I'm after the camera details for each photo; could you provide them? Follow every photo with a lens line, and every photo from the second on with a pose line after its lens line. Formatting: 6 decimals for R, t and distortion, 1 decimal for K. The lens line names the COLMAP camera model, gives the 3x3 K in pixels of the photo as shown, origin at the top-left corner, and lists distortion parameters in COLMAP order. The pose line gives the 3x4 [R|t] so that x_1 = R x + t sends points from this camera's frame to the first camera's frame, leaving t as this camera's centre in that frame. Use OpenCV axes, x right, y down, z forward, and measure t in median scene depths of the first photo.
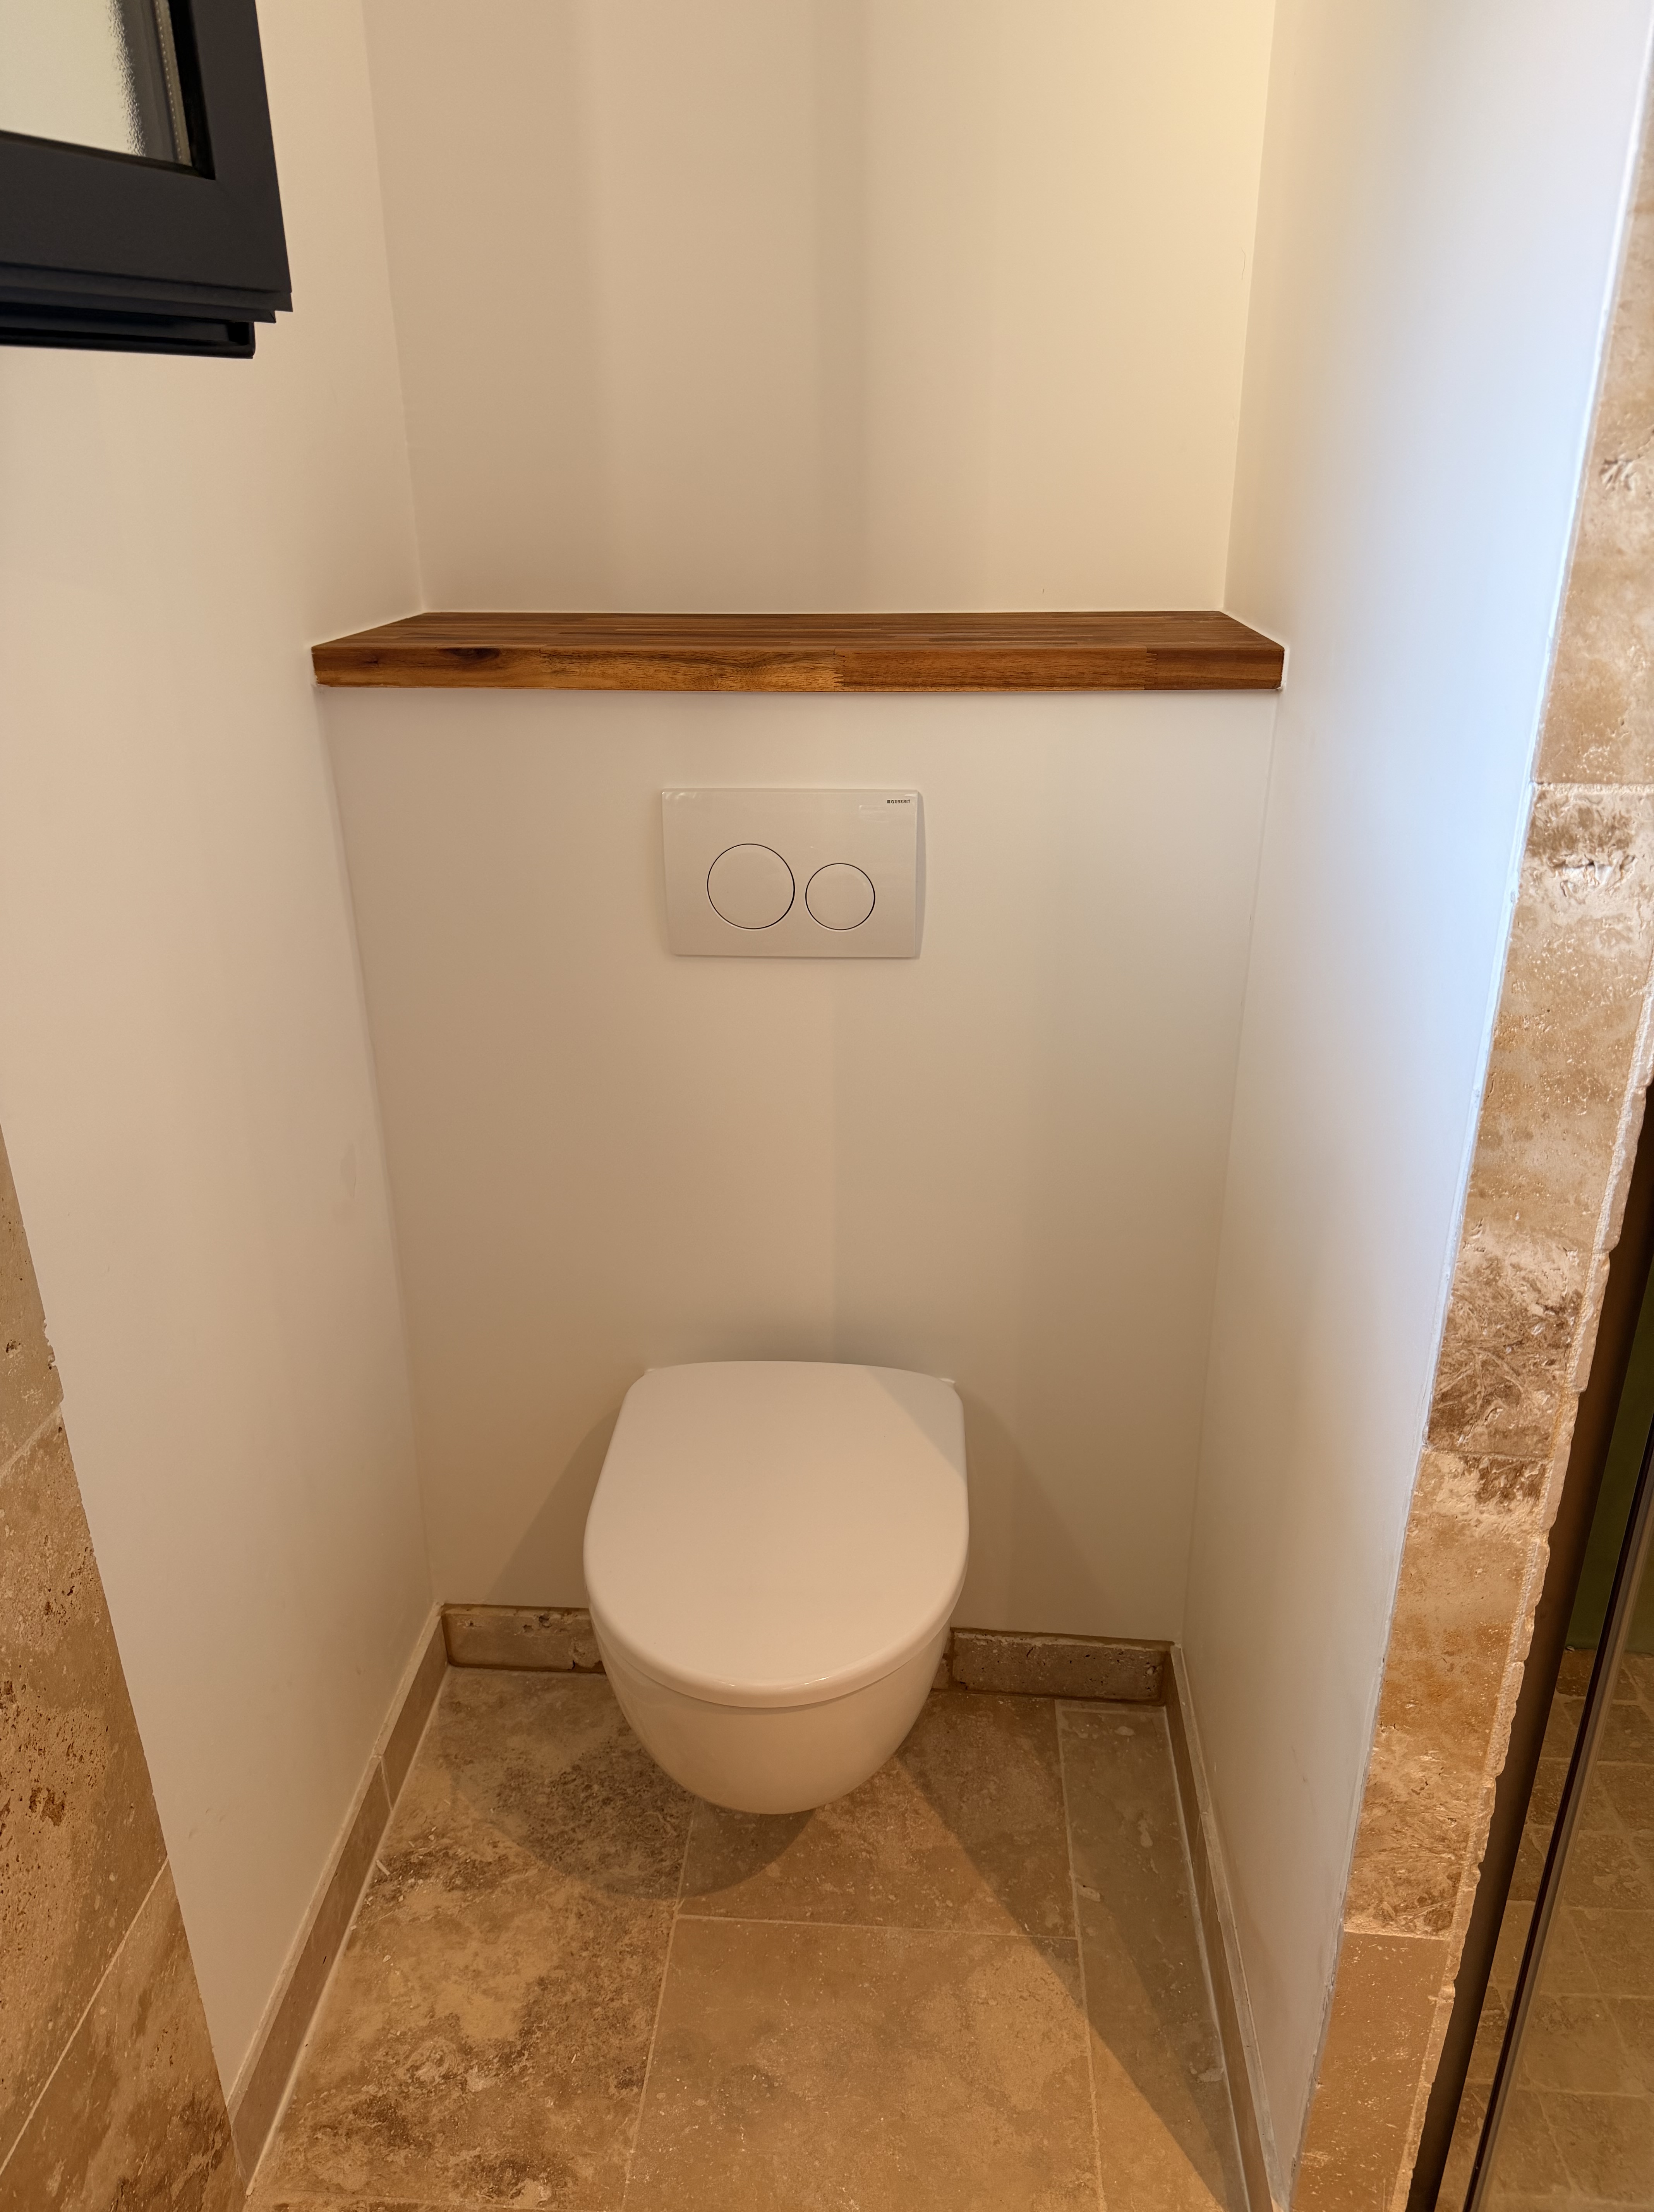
lens RADIAL K [[1557.1, 0, 823.4], [0, 1557.1, 1109.4], [0, 0, 1]] dist [-0.002512, -0.006125]
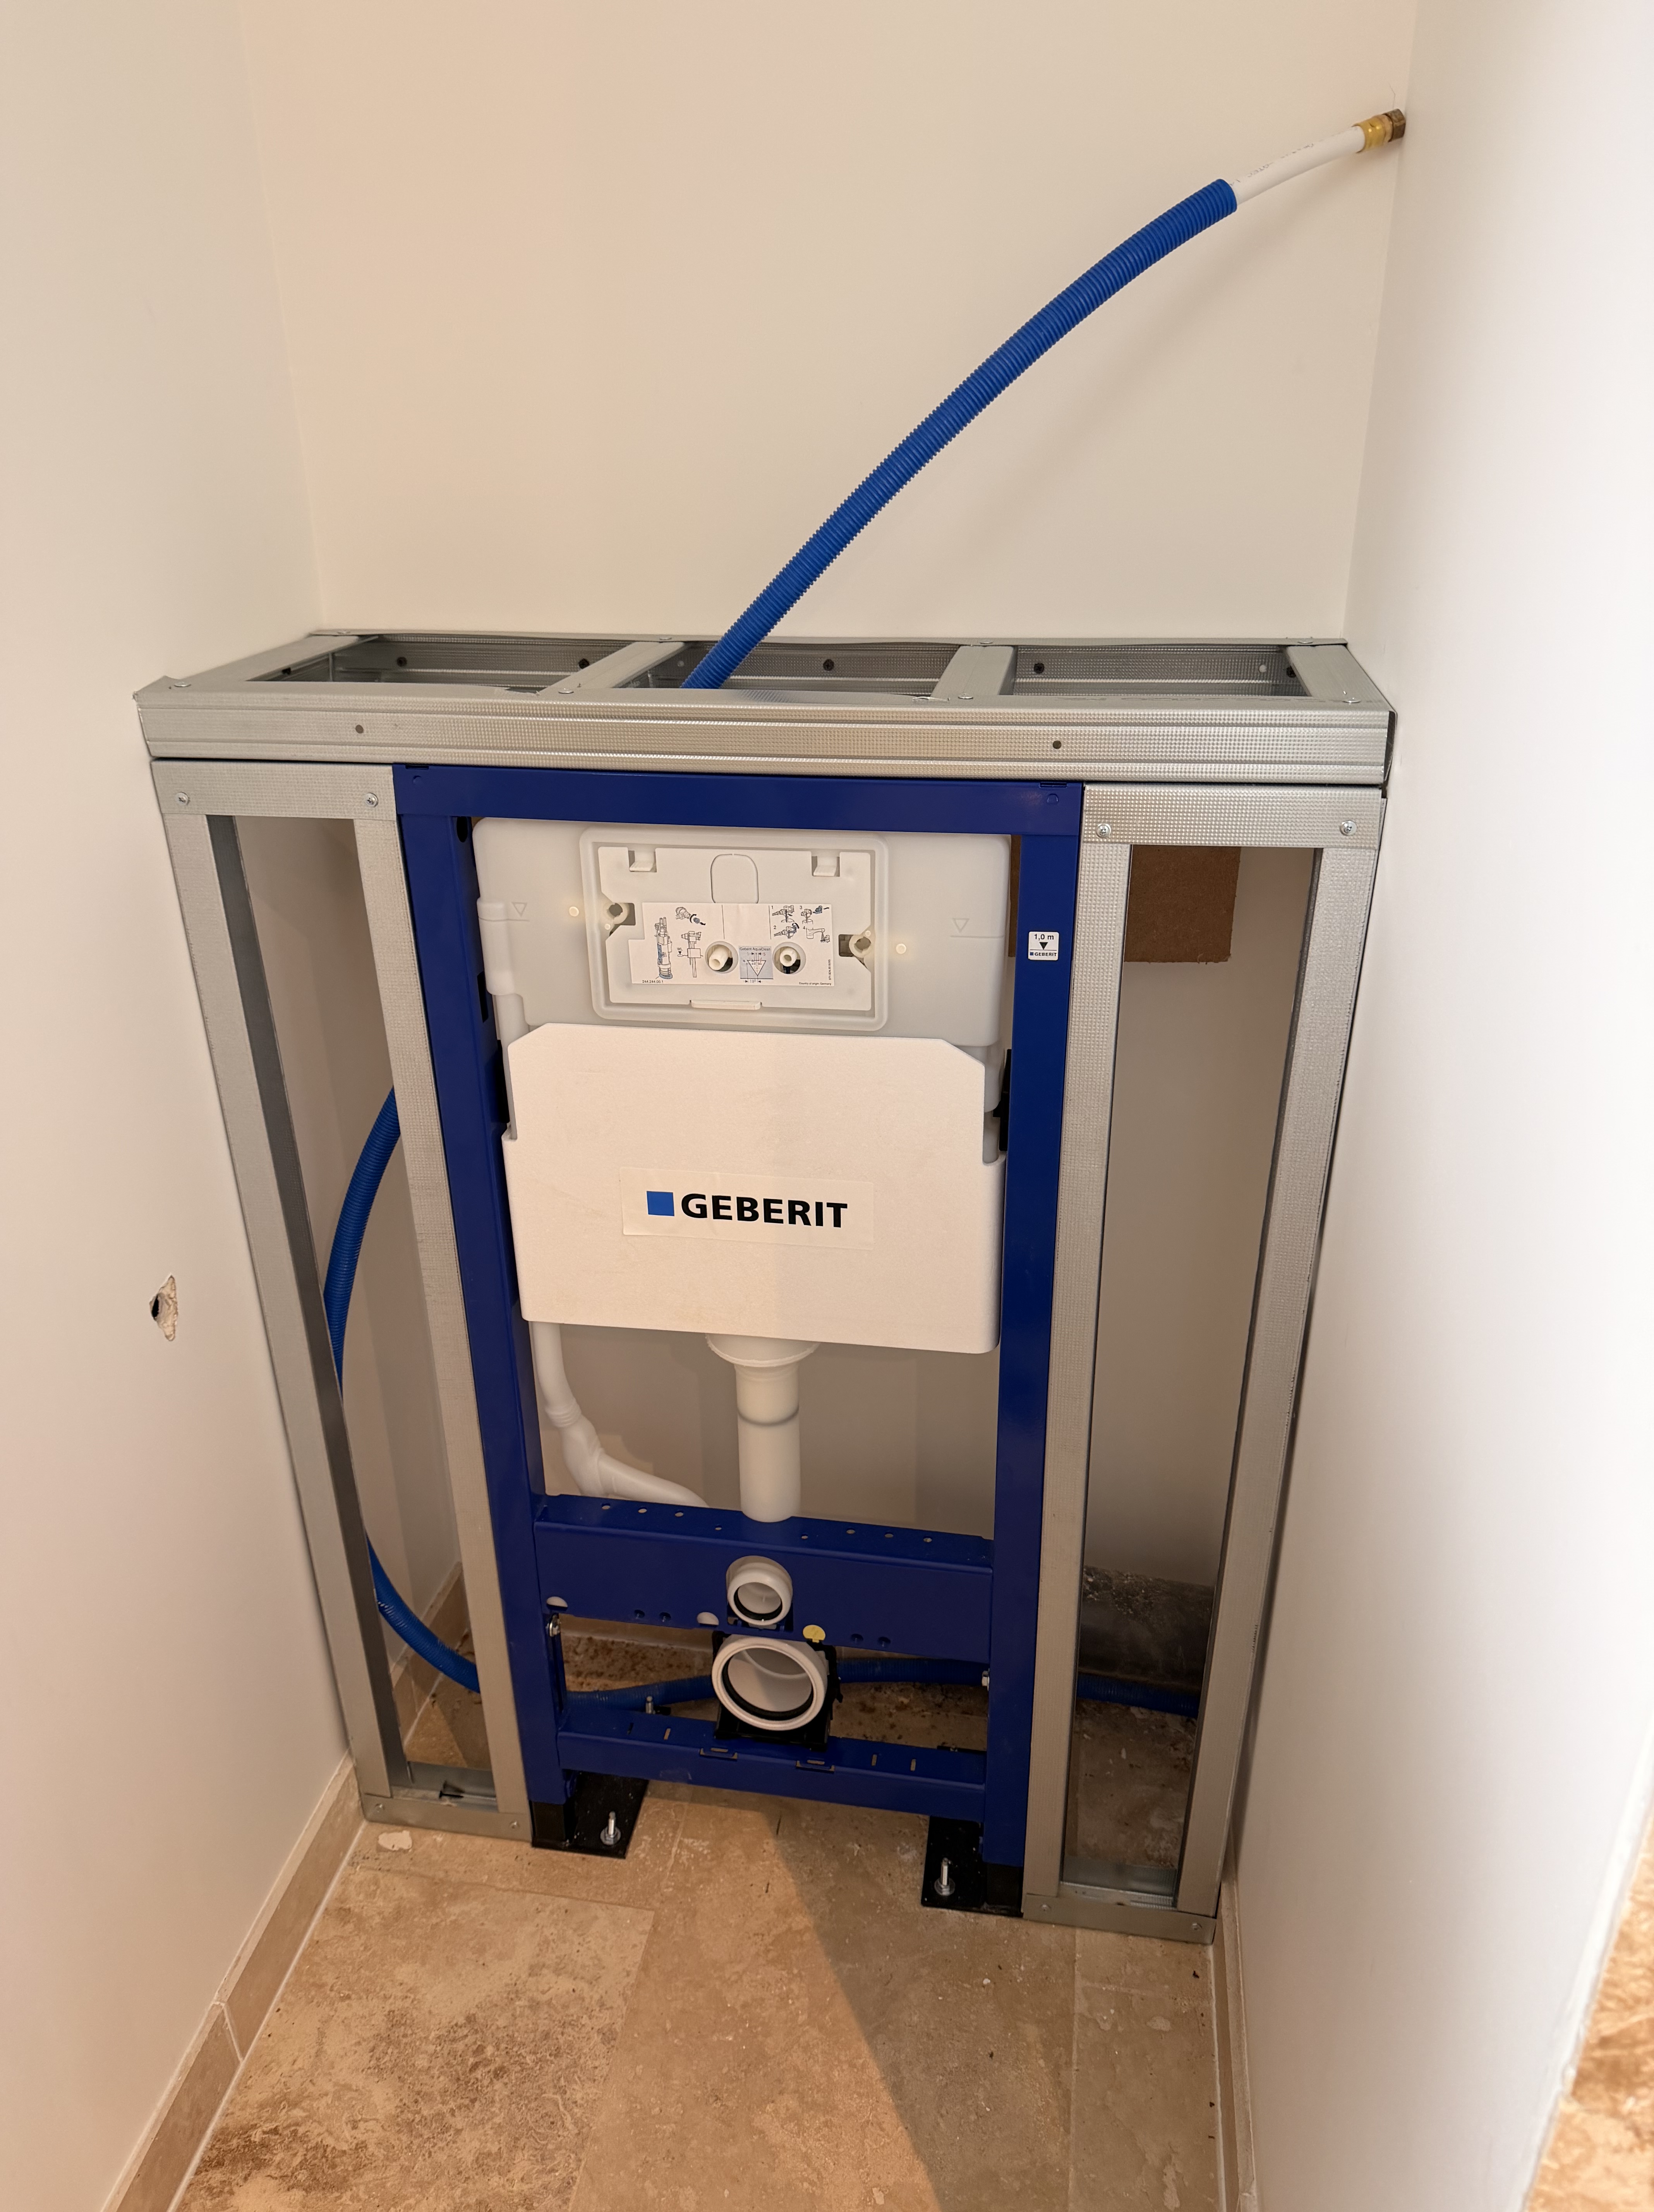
lens RADIAL K [[1557.1, 0, 820.0], [0, 1557.1, 1095.9], [0, 0, 1]] dist [-0.002512, -0.006125]
pose [[0.994852, 0.038548, -0.093718, 0.085514], [-0.035515, 0.998797, 0.033826, -0.099300], [0.094909, -0.030324, 0.995024, 0.234454]]
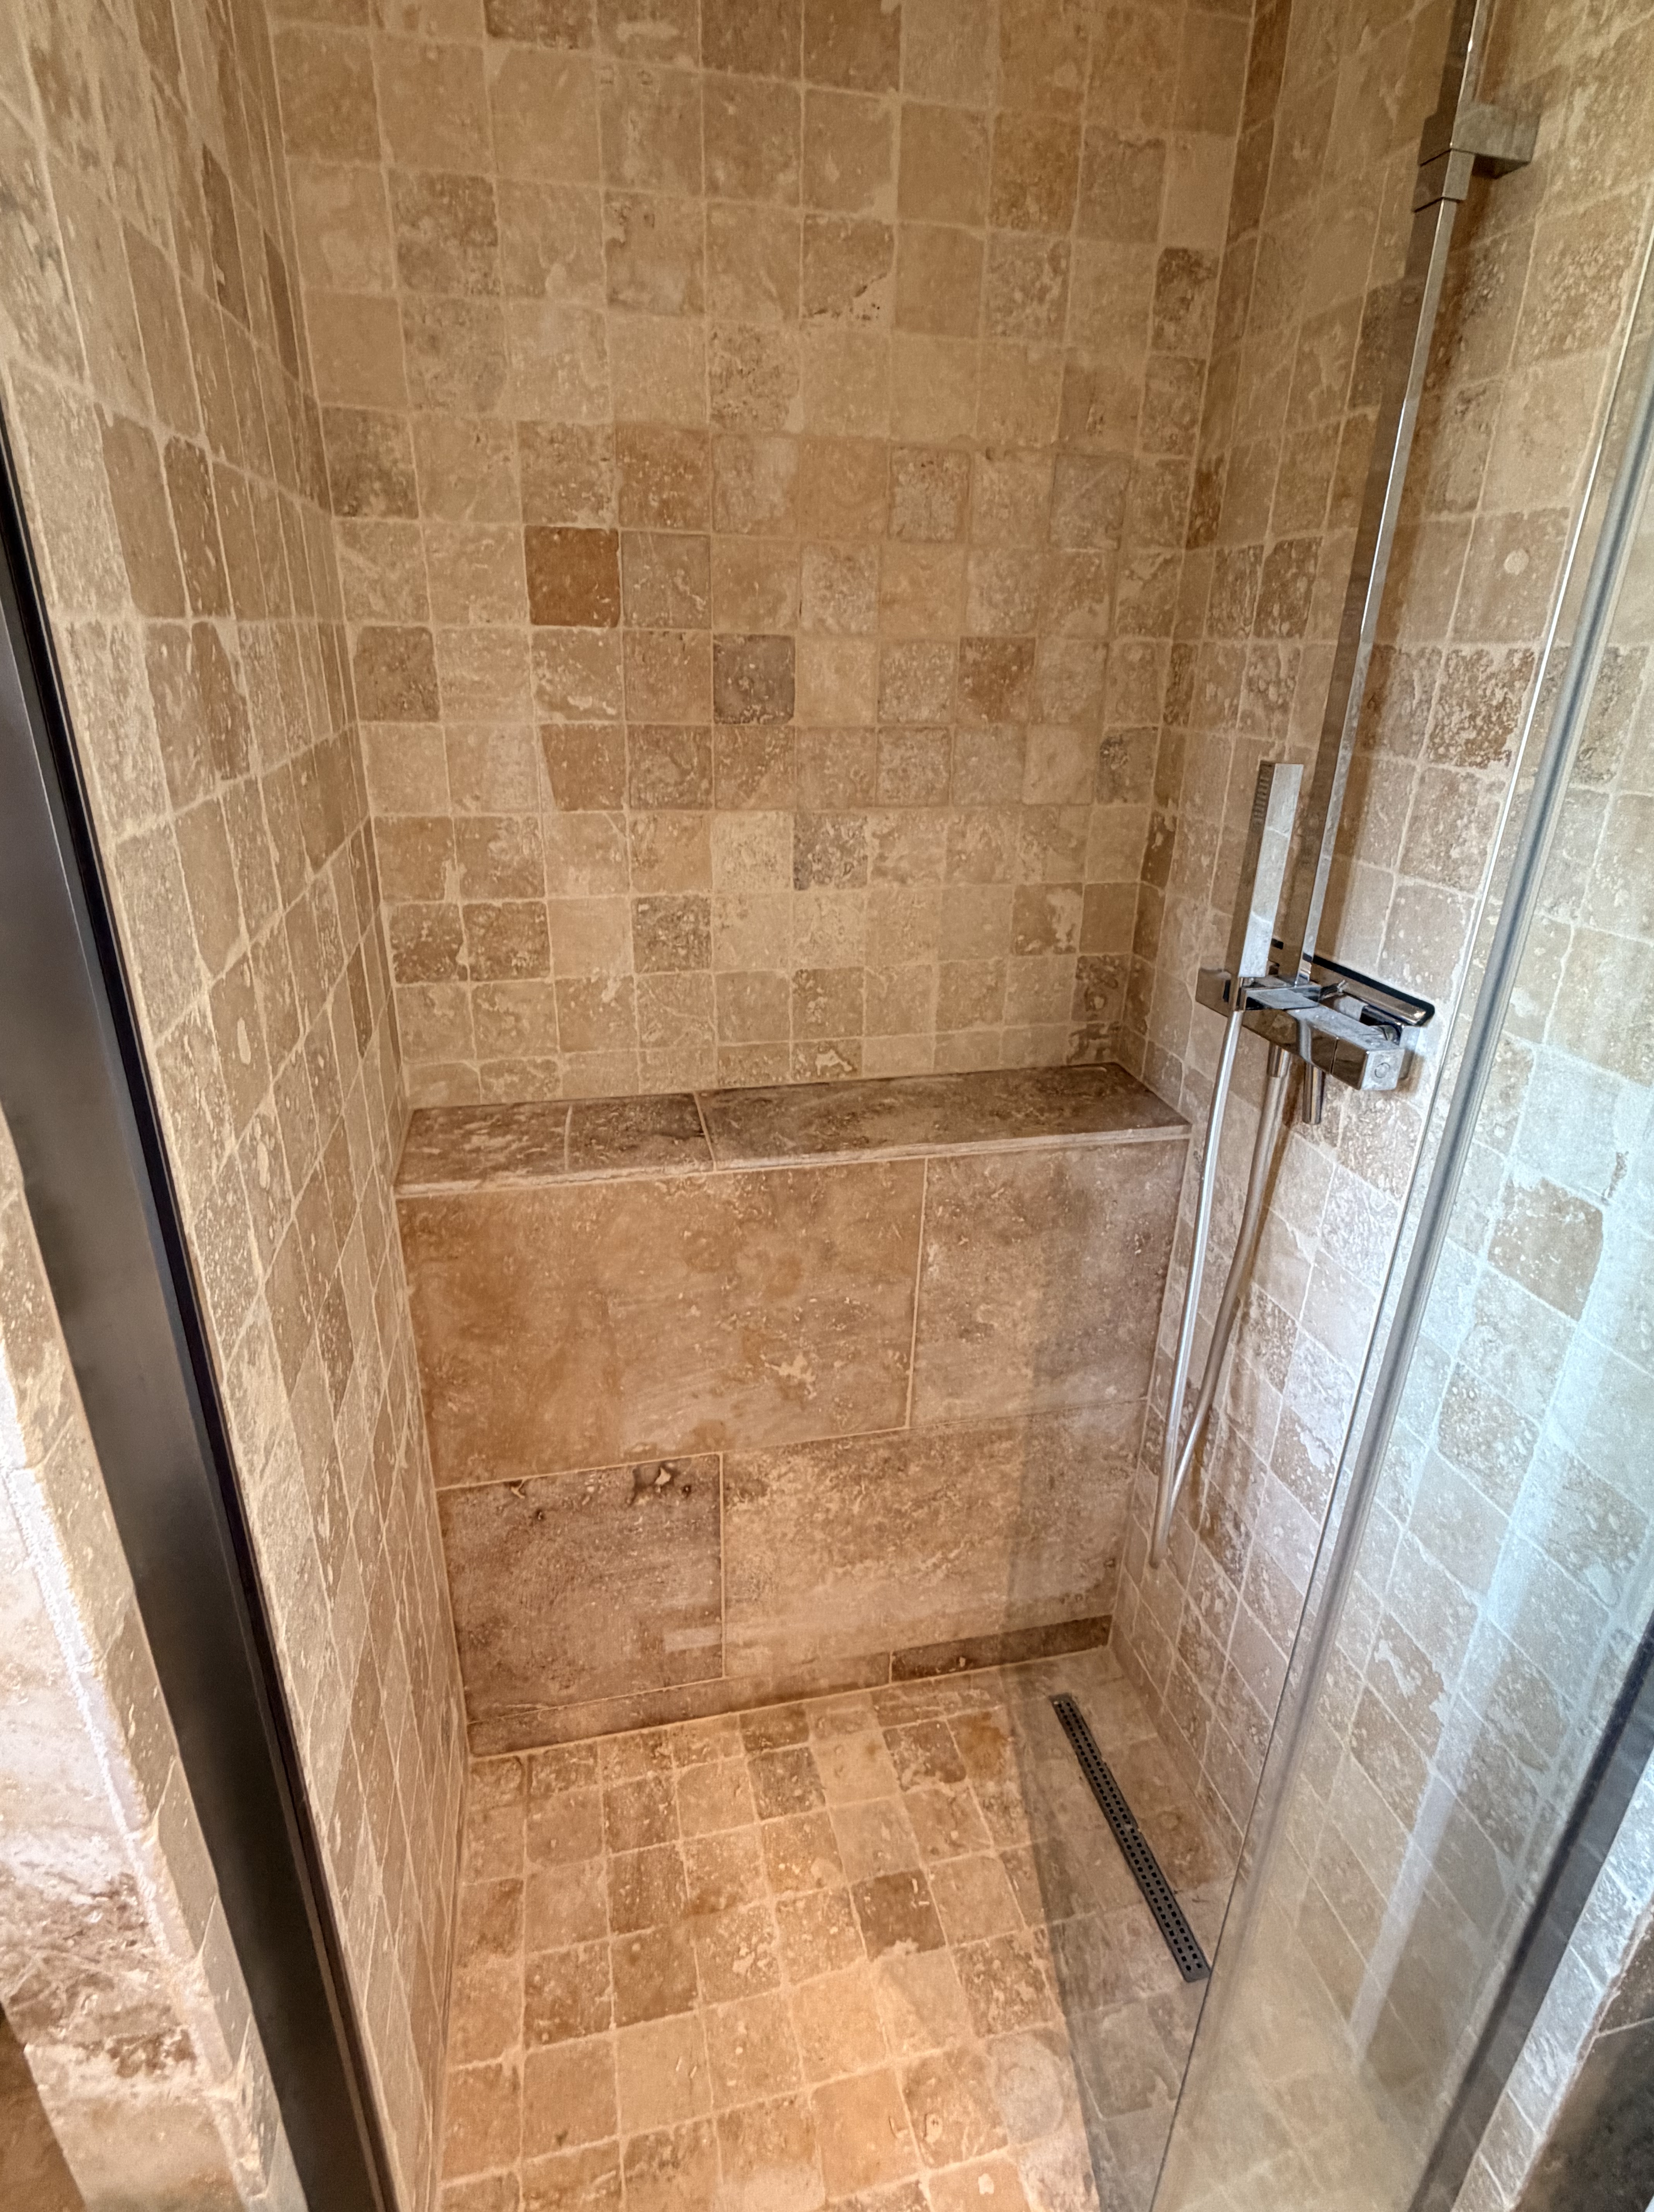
lens RADIAL K [[1098.2, 0, 824.1], [0, 1098.2, 1103.3], [0, 0, 1]] dist [0.004080, 0.000212]
pose [[0.954823, -0.082025, 0.285630, 0.378681], [0.083233, 0.996499, 0.007928, -0.132769], [-0.285280, 0.016204, 0.958307, 0.198000]]
